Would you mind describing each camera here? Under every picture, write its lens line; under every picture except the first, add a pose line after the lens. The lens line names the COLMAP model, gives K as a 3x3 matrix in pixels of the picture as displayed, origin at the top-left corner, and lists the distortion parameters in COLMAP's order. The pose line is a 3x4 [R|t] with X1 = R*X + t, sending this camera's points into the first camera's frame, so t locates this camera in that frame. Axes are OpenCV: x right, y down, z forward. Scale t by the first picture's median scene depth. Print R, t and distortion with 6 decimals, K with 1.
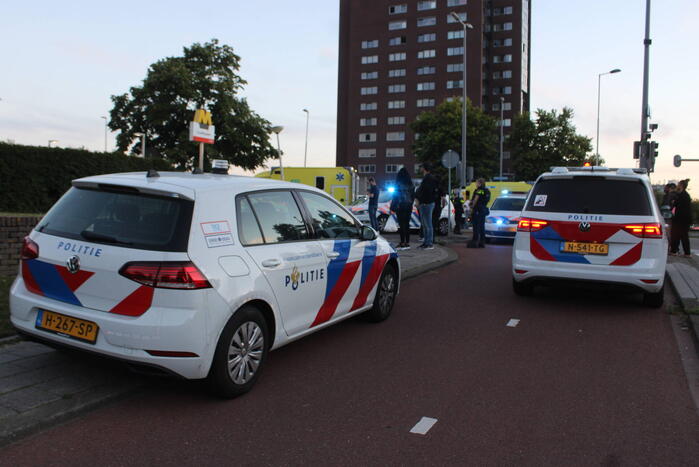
lens RADIAL K [[572.1, 0, 362.4], [0, 572.1, 231.1], [0, 0, 1]] dist [-0.173953, 0.162516]
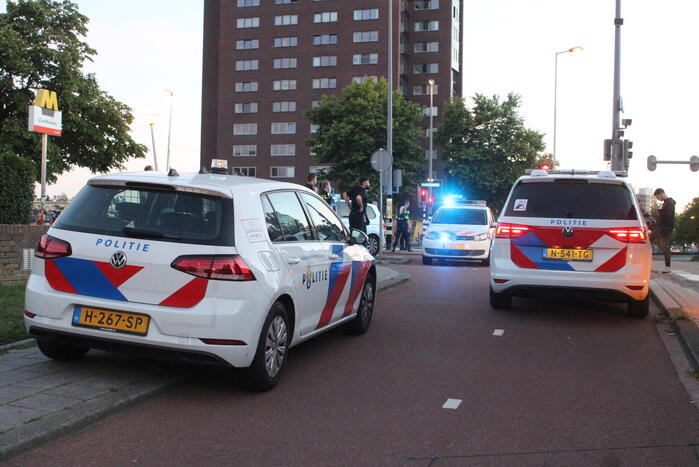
lens RADIAL K [[796.0, 0, 356.1], [0, 796.0, 224.1], [0, 0, 1]] dist [-0.085469, 0.038845]
pose [[0.987076, -0.002284, 0.160239, -0.065055], [0.009377, 0.999008, -0.043523, 0.012652], [-0.159981, 0.044463, 0.986118, -0.102209]]
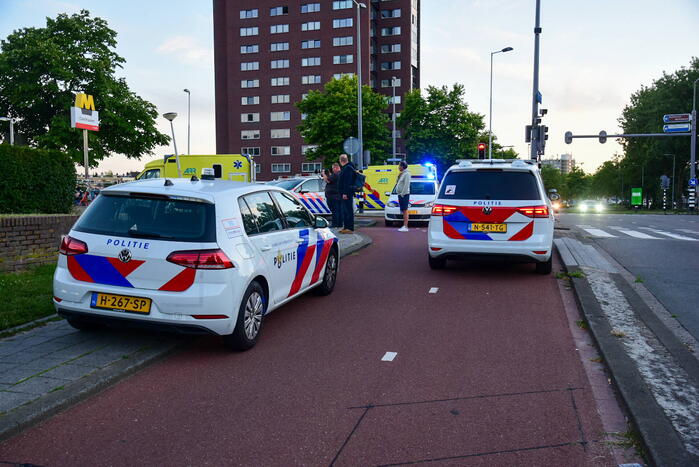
lens RADIAL K [[613.1, 0, 349.5], [0, 613.1, 233.5], [0, 0, 1]] dist [0.002888, 0.015309]
pose [[0.984438, -0.039419, 0.171255, -0.049699], [0.034537, 0.998910, 0.031396, -0.003782], [-0.172306, -0.024993, 0.984726, -0.103780]]
